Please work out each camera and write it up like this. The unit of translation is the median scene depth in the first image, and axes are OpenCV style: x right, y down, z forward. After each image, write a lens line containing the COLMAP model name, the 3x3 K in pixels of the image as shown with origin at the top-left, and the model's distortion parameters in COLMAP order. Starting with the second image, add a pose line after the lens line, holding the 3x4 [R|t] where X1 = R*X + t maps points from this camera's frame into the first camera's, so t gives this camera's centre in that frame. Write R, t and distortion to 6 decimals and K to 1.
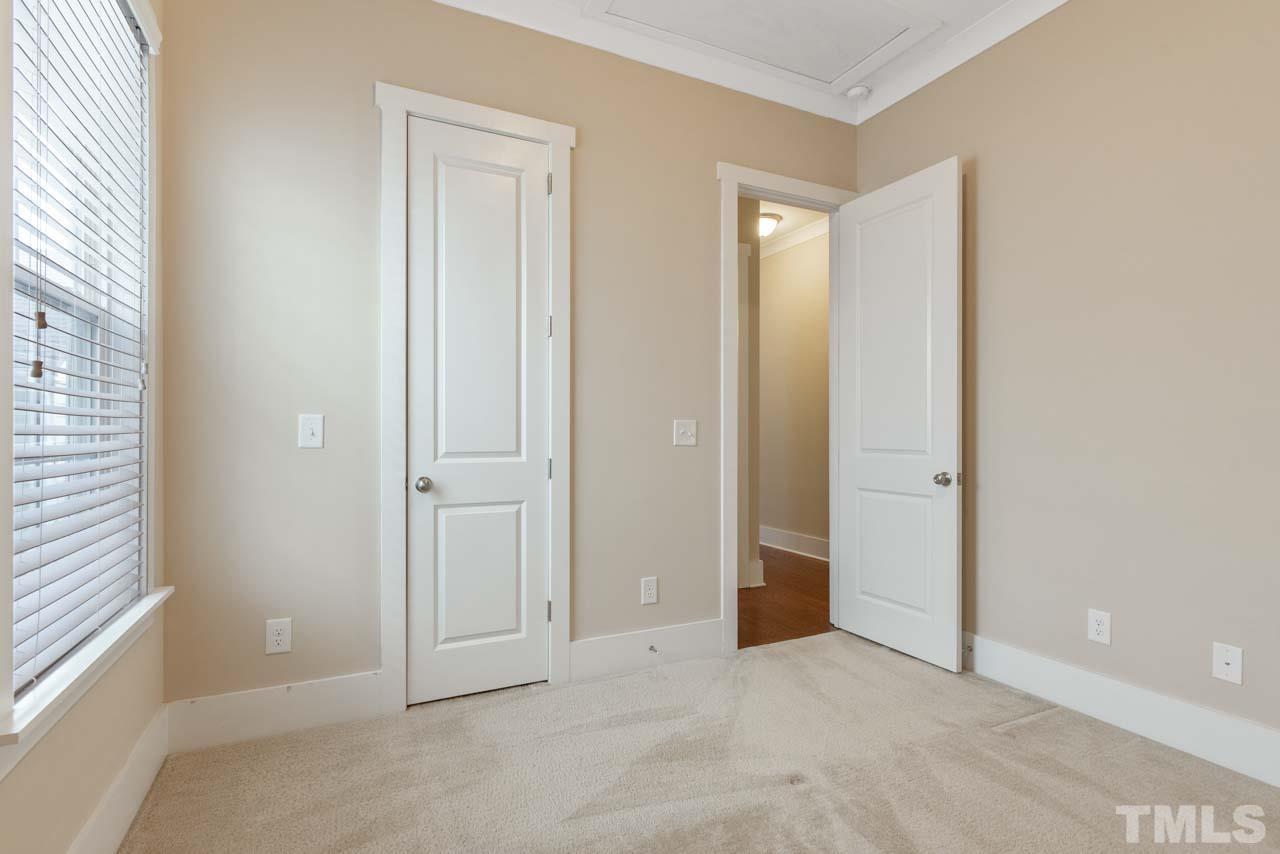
lens RADIAL K [[631.1, 0, 639.6], [0, 631.1, 431.2], [0, 0, 1]] dist [-0.001030, -0.000050]
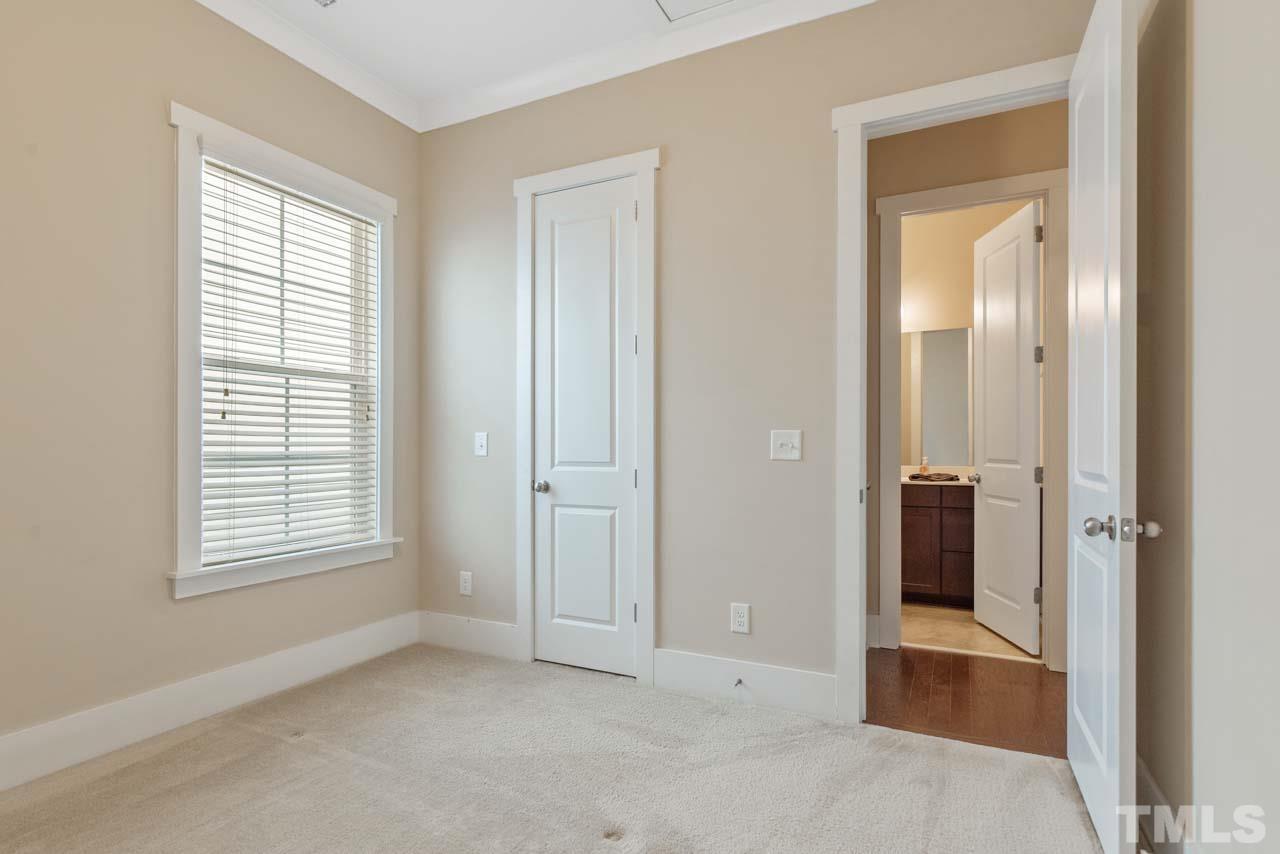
lens RADIAL K [[629.9, 0, 640.3], [0, 629.9, 444.9], [0, 0, 1]] dist [0.003300, 0.000601]
pose [[0.610266, -0.001790, -0.792194, 0.727089], [0.003009, 0.999995, 0.000058, 0.002045], [0.792191, -0.002419, 0.610269, 0.369021]]
